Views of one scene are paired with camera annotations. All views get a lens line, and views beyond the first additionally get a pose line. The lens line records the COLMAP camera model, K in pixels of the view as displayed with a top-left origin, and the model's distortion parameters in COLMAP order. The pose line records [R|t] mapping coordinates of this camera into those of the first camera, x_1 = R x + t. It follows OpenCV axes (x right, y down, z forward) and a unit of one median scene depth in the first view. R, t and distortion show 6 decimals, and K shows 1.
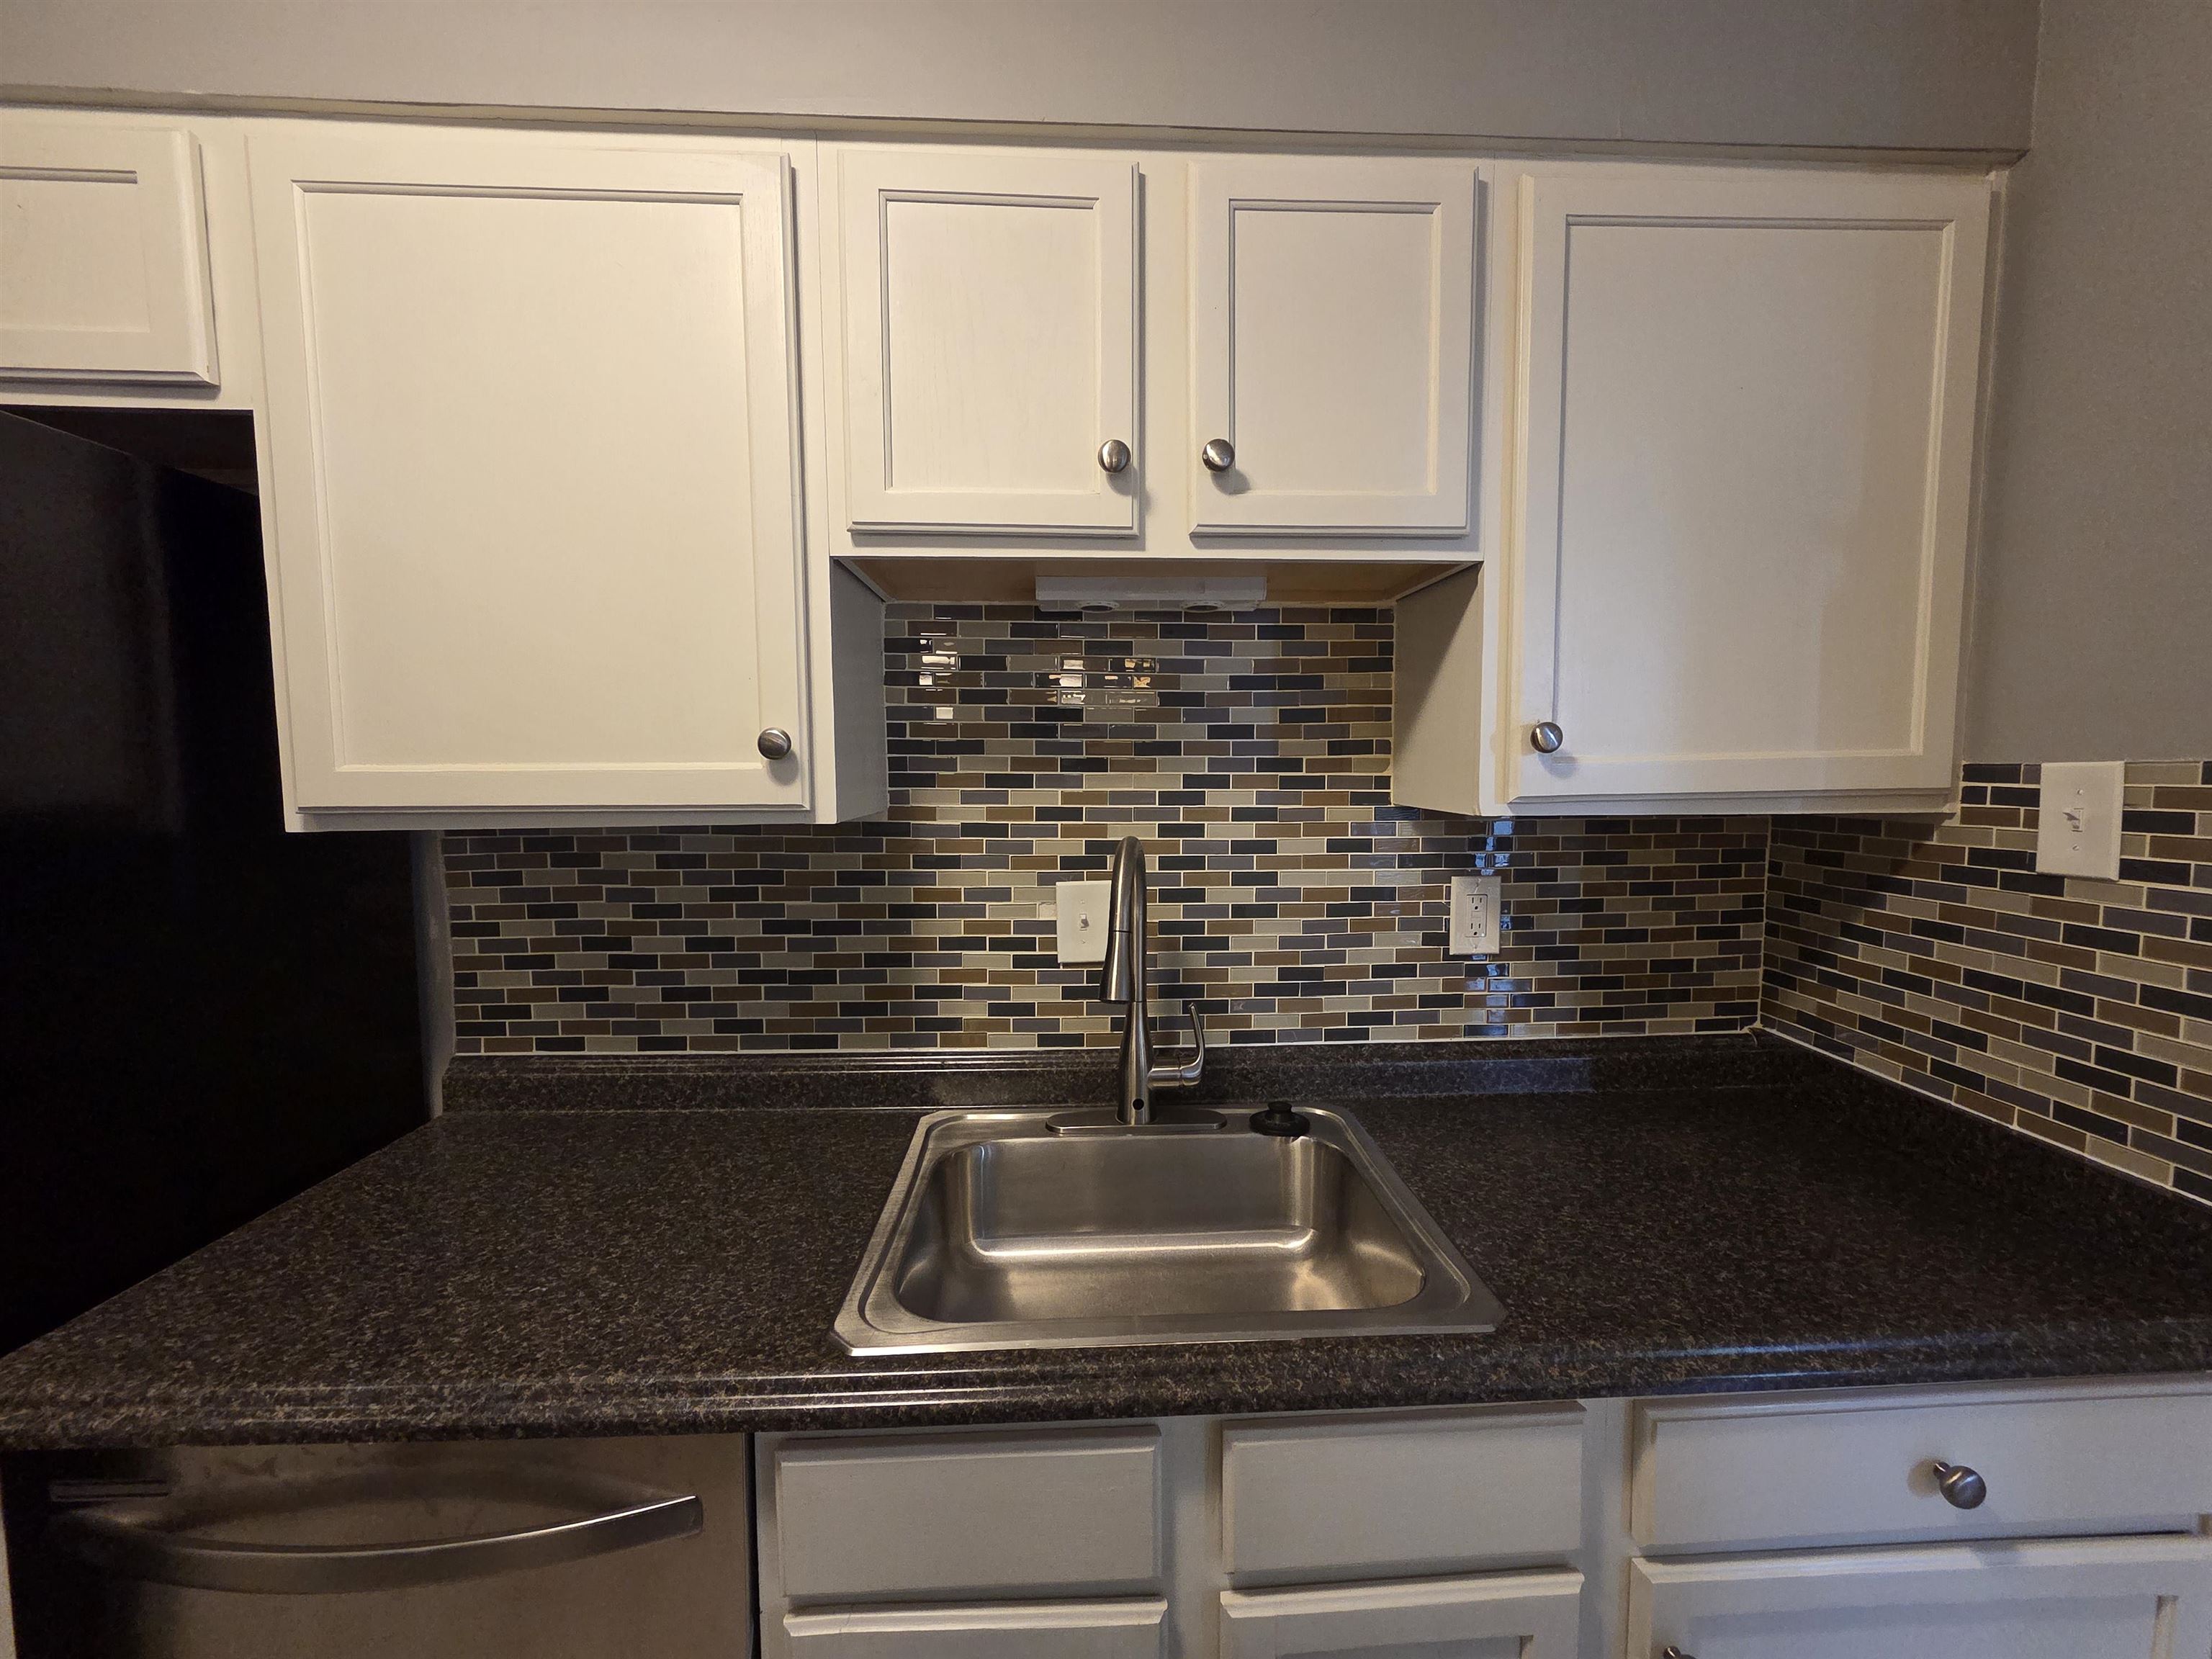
lens RADIAL K [[909.1, 0, 1123.5], [0, 909.1, 826.4], [0, 0, 1]] dist [0.003607, -0.001609]
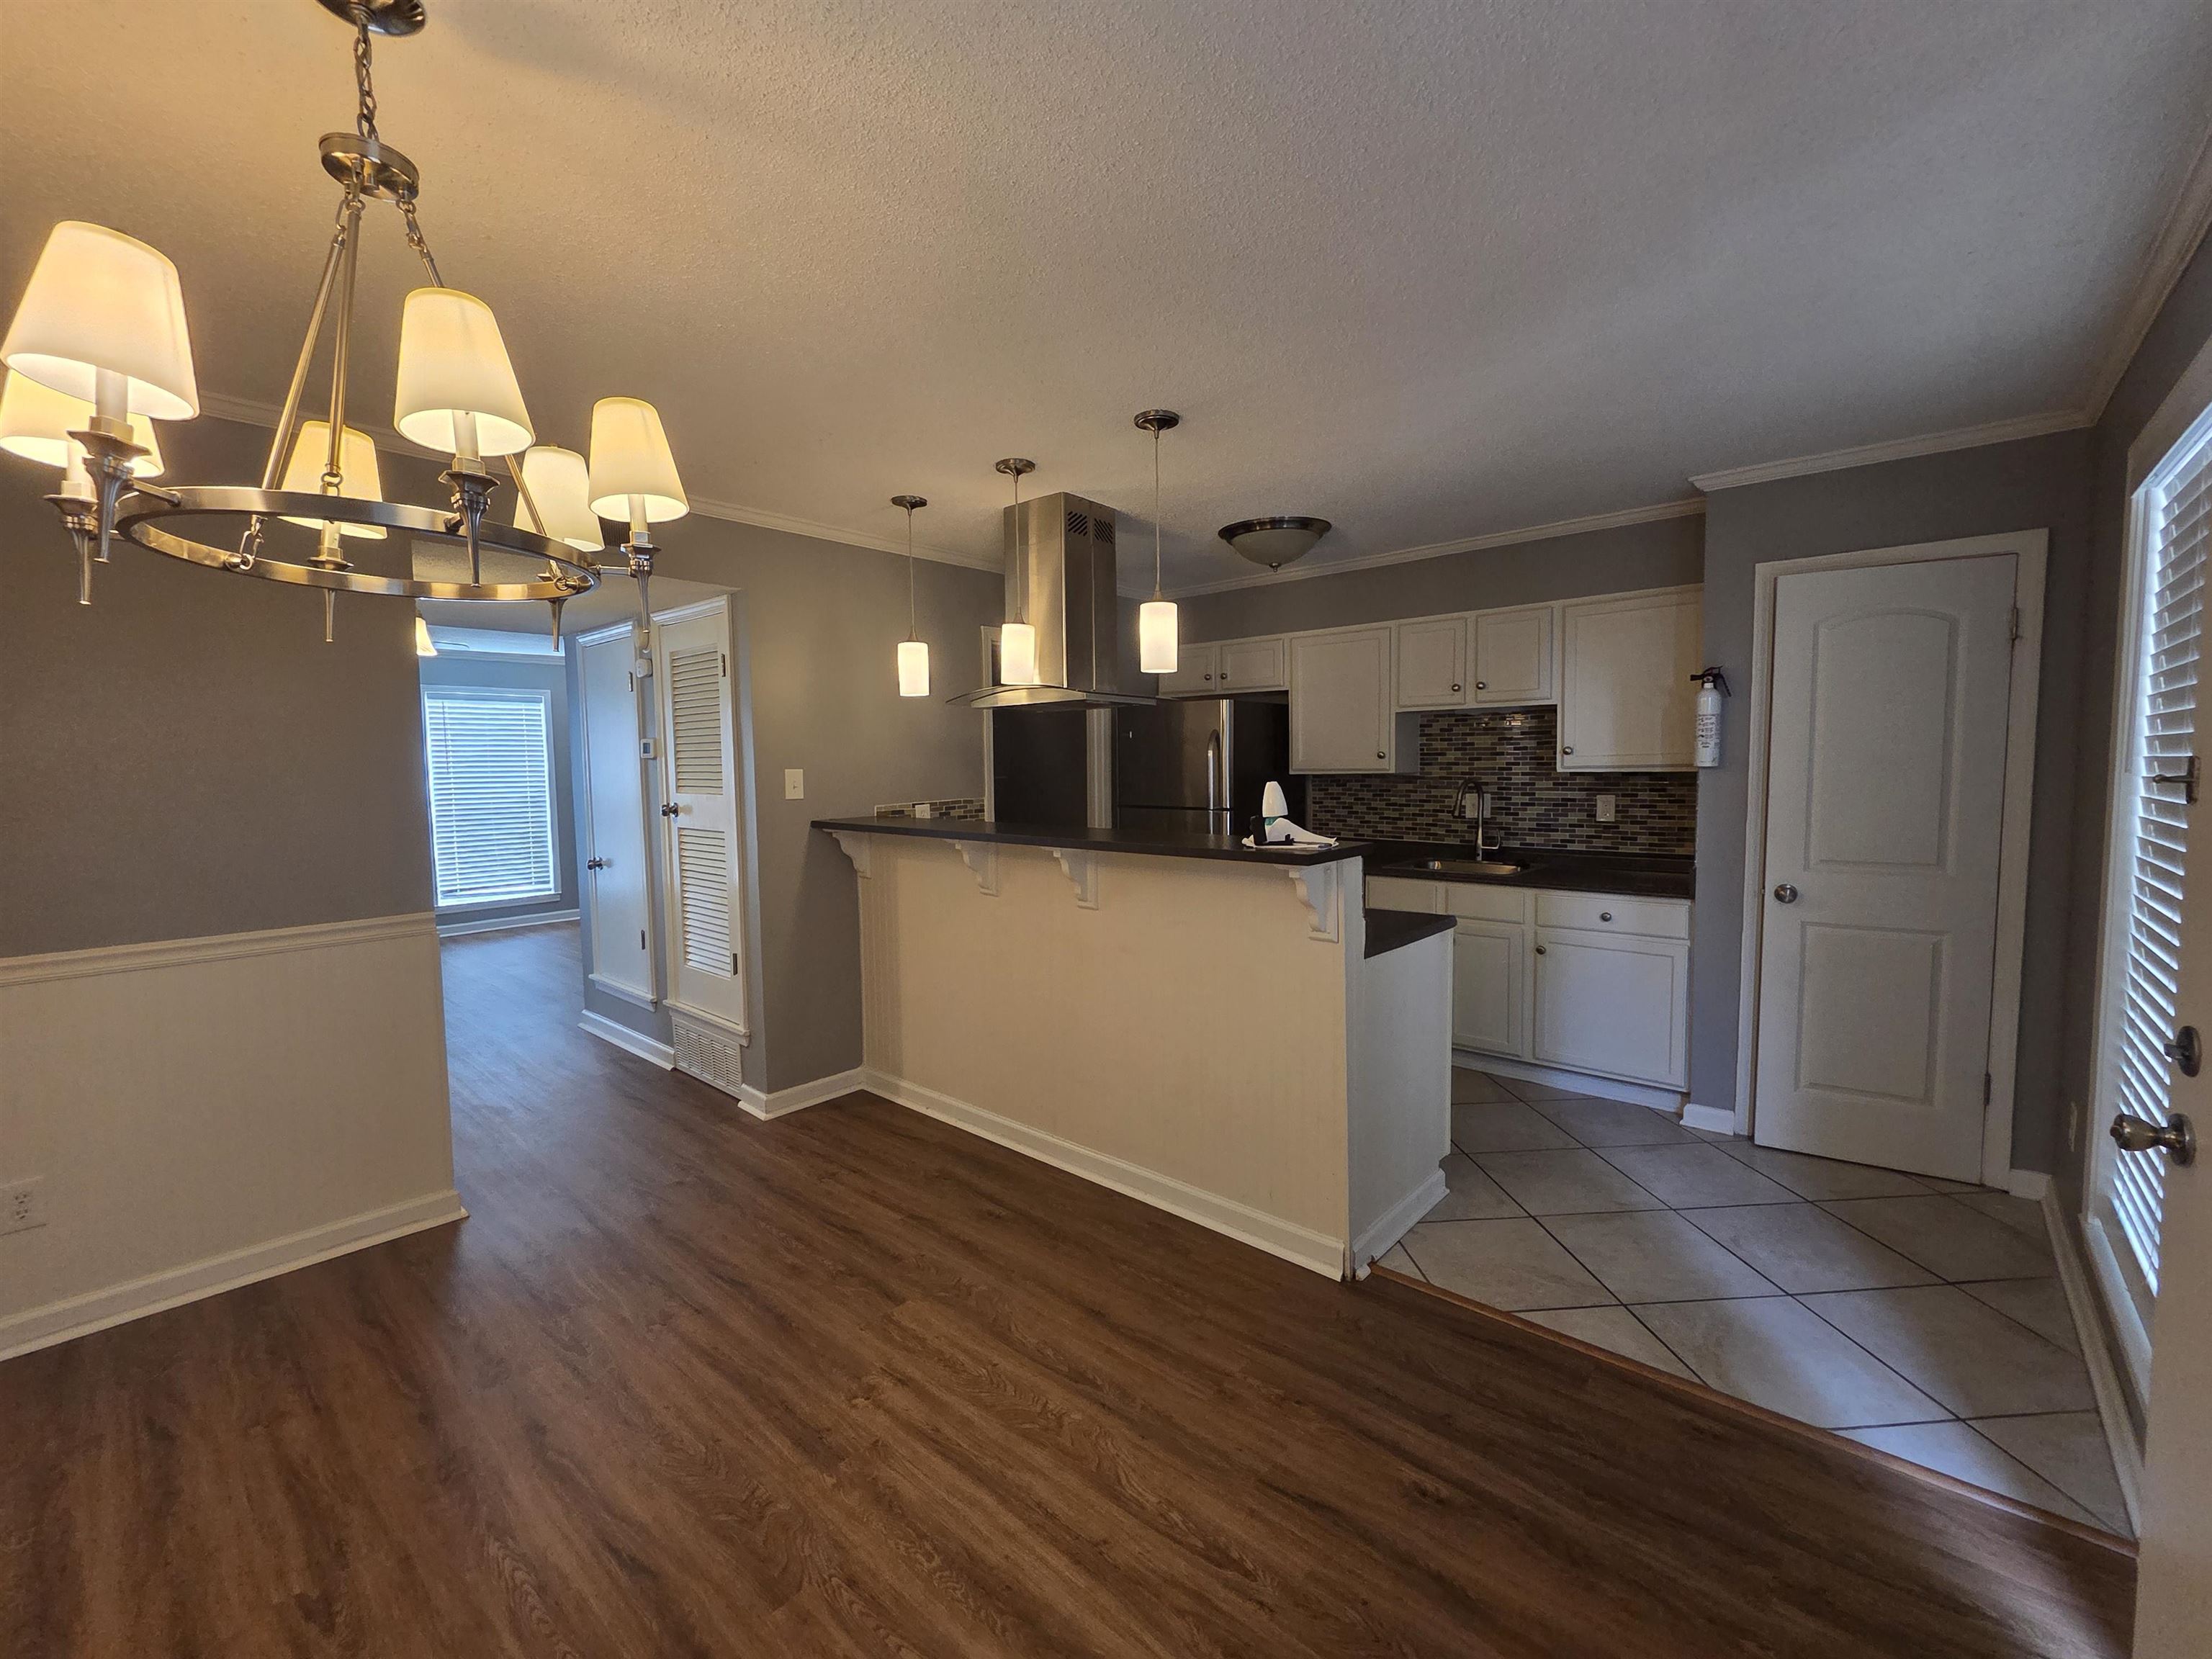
lens RADIAL K [[909.1, 0, 1124.6], [0, 909.1, 822.8], [0, 0, 1]] dist [0.003607, -0.001609]
pose [[0.715522, 0.040021, -0.697443, 1.647034], [-0.040388, 0.999058, 0.015894, 0.198680], [0.697422, 0.016796, 0.716464, -2.750491]]
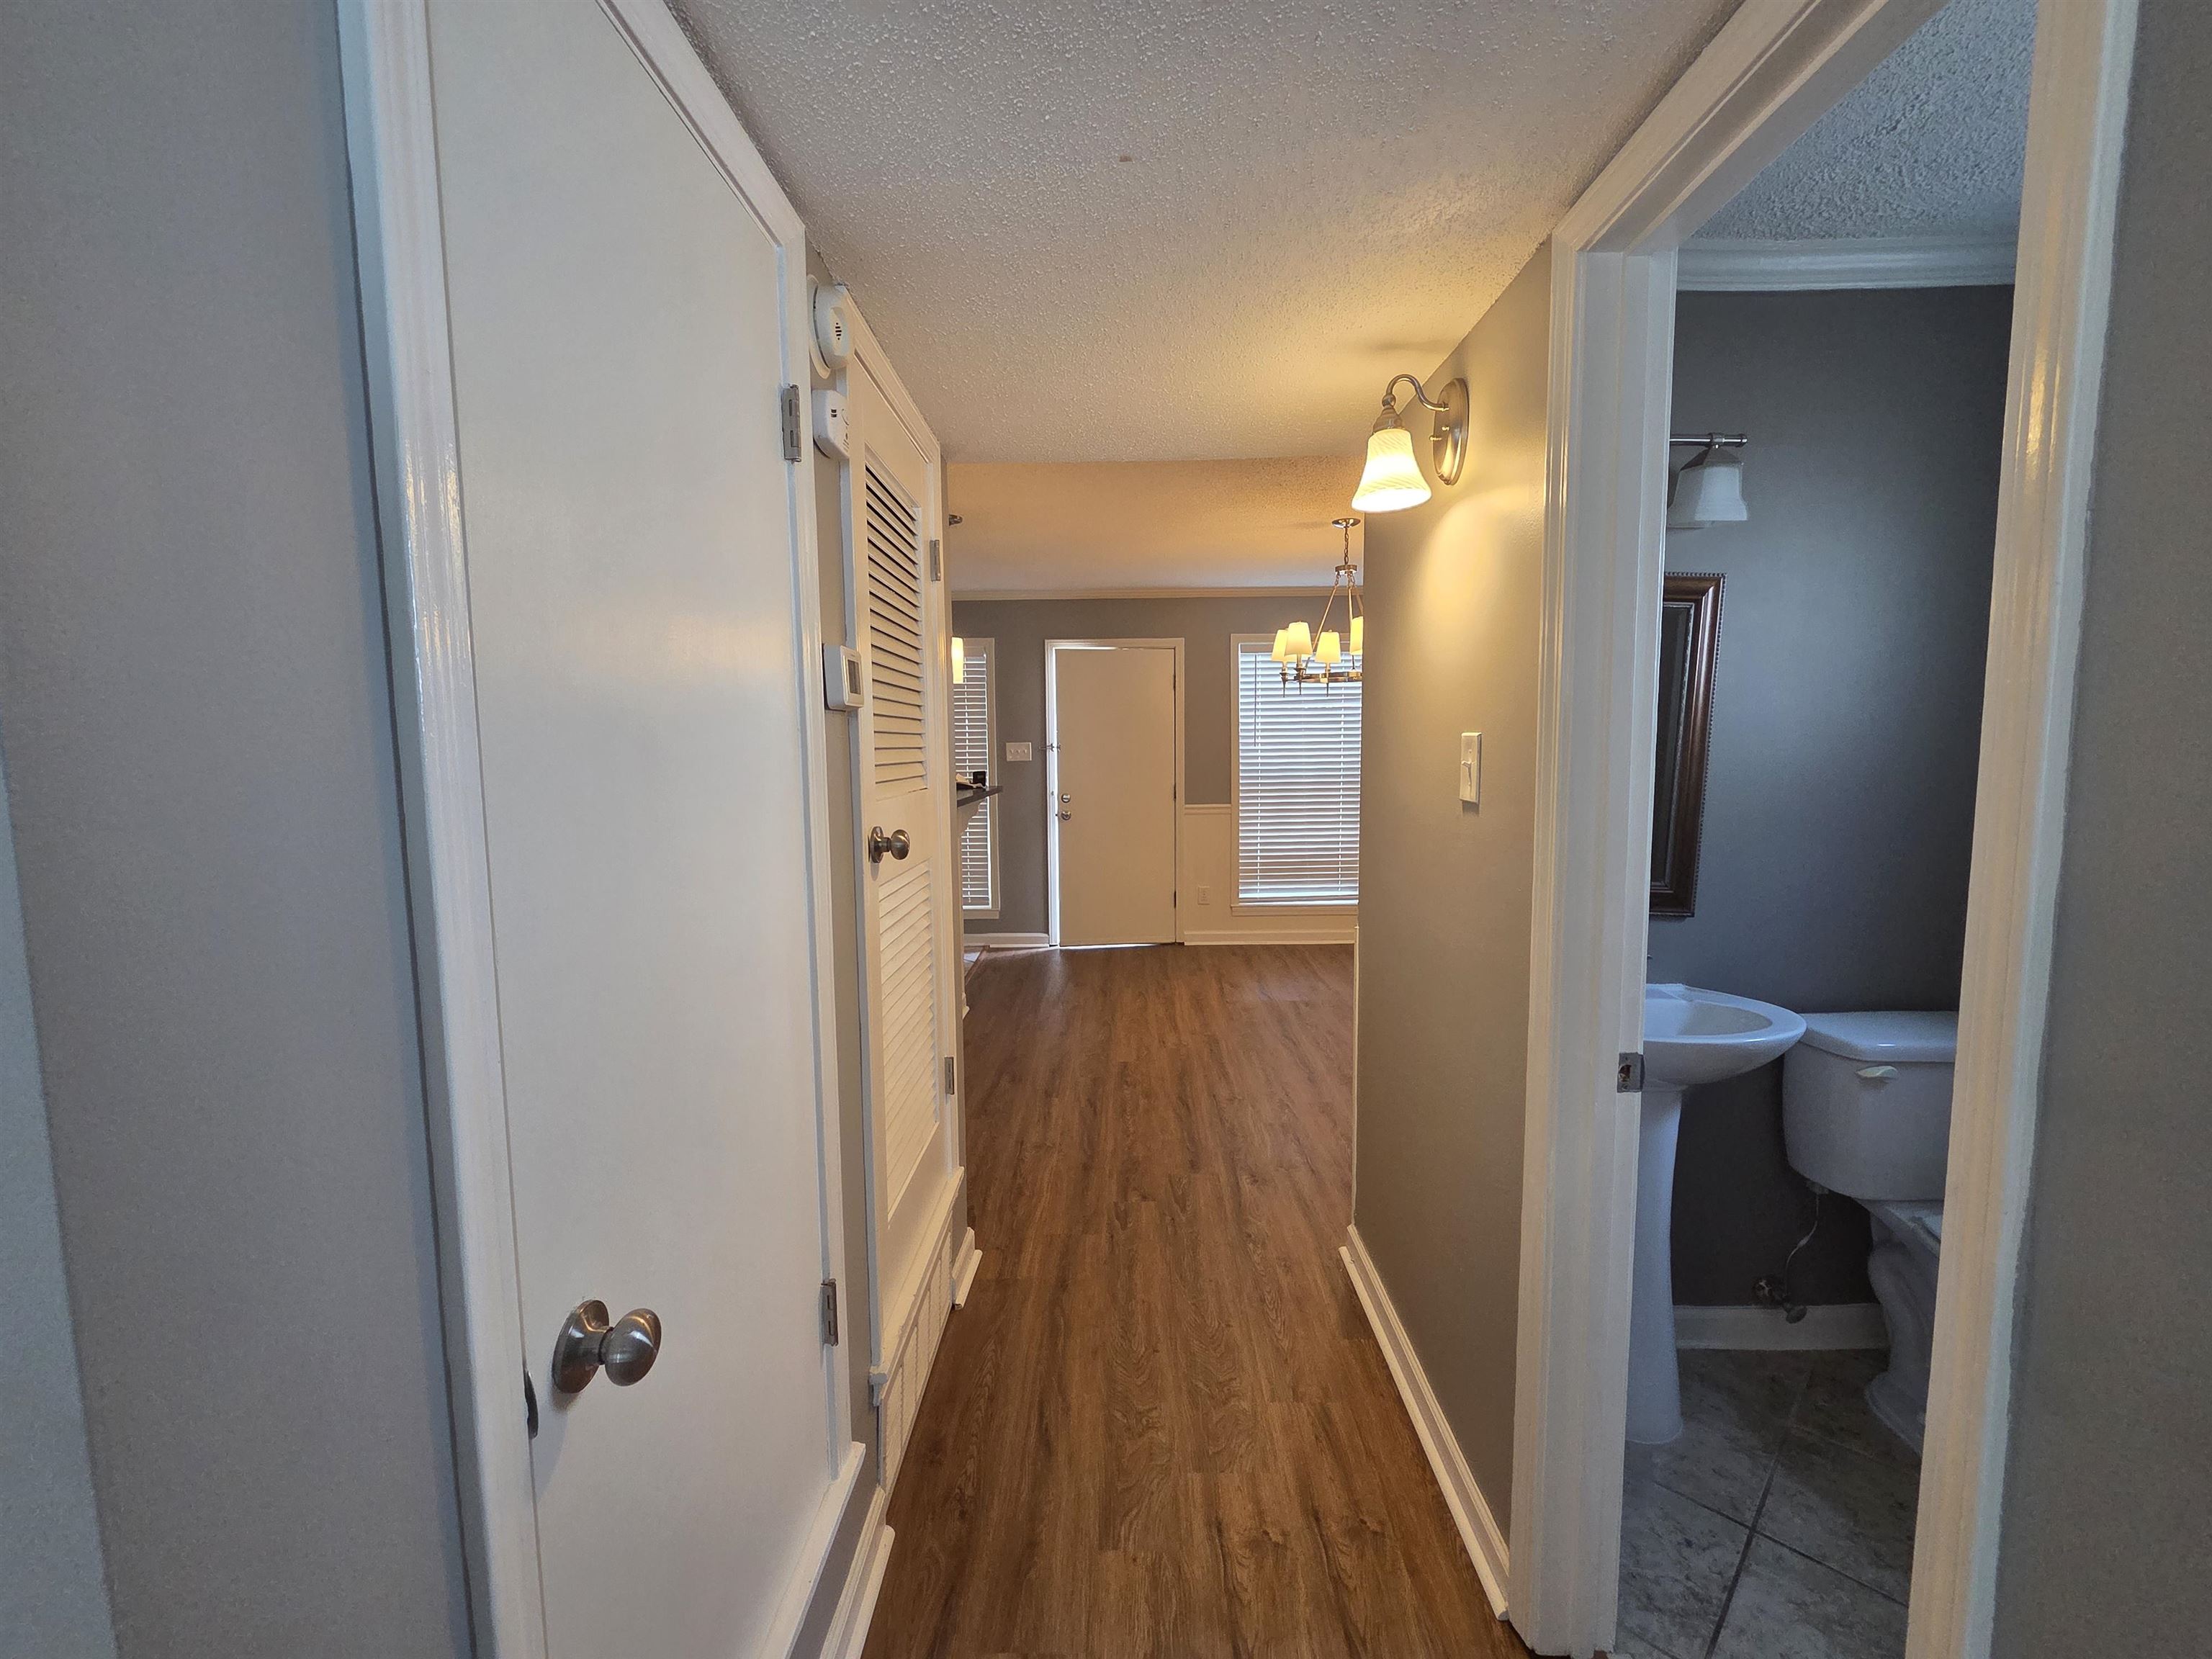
lens RADIAL K [[909.1, 0, 1129.3], [0, 909.1, 827.6], [0, 0, 1]] dist [0.003607, -0.001609]
pose [[0.055331, -0.089530, 0.994446, -3.507764], [0.081612, 0.993045, 0.084863, 0.165188], [-0.995127, 0.076463, 0.062253, -1.899369]]
